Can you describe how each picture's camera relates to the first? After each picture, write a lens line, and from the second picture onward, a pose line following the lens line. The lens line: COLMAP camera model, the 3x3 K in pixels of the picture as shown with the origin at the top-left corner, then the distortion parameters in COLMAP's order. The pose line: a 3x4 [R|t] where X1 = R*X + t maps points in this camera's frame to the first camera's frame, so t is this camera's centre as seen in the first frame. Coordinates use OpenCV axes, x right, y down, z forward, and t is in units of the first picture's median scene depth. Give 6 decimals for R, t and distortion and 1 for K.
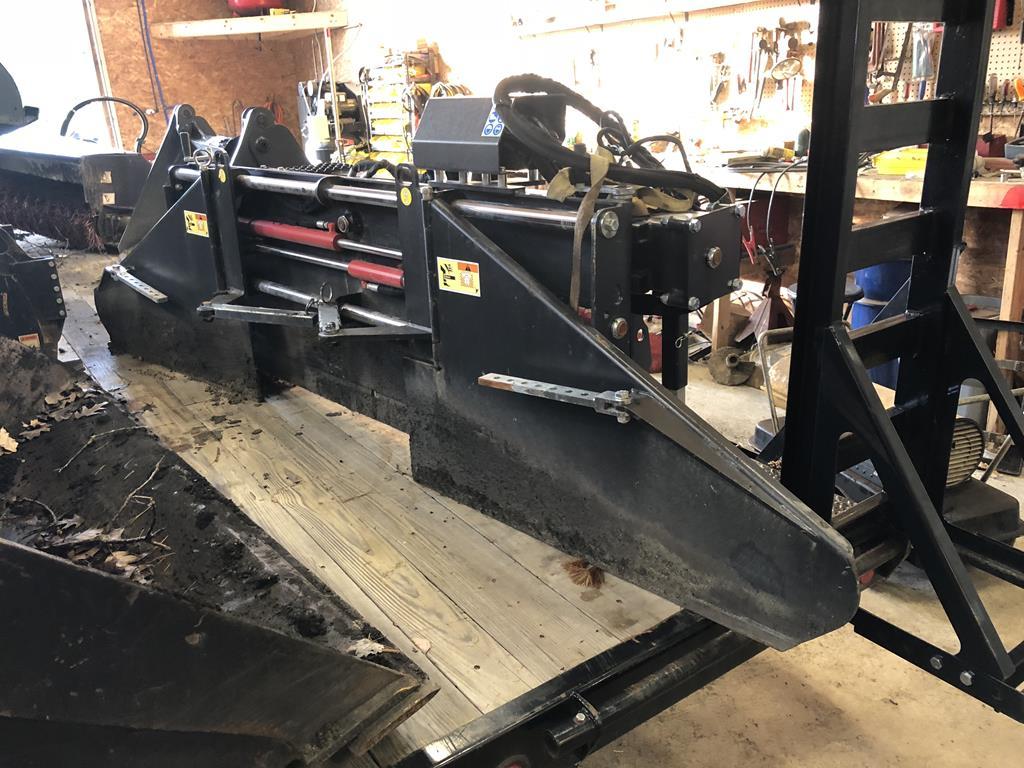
lens RADIAL K [[816.9, 0, 512.0], [0, 816.9, 384.0], [0, 0, 1]] dist [-0.004508, 0.008665]
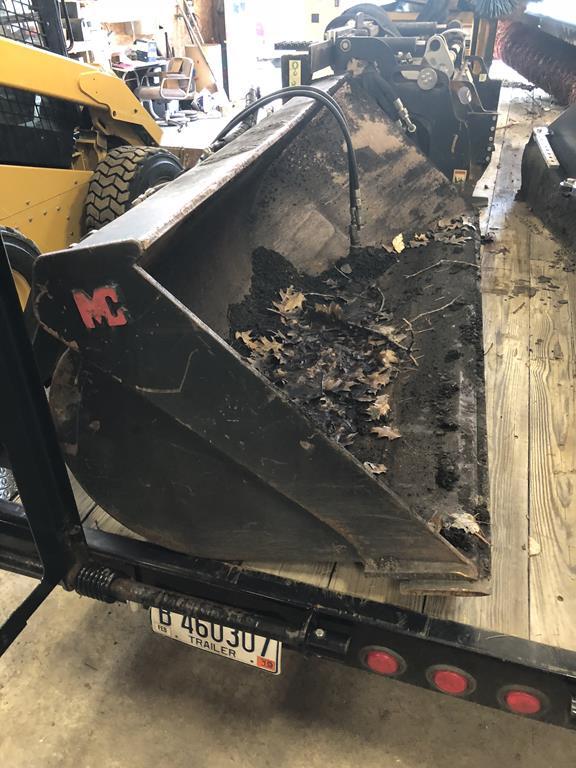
lens RADIAL K [[612.7, 0, 288.0], [0, 612.7, 384.0], [0, 0, 1]] dist [-0.004508, 0.008665]
pose [[0.600931, 0.460178, -0.653542, 0.091008], [-0.275911, 0.886810, 0.370730, -0.063707], [0.750170, -0.042464, 0.659880, 0.152583]]
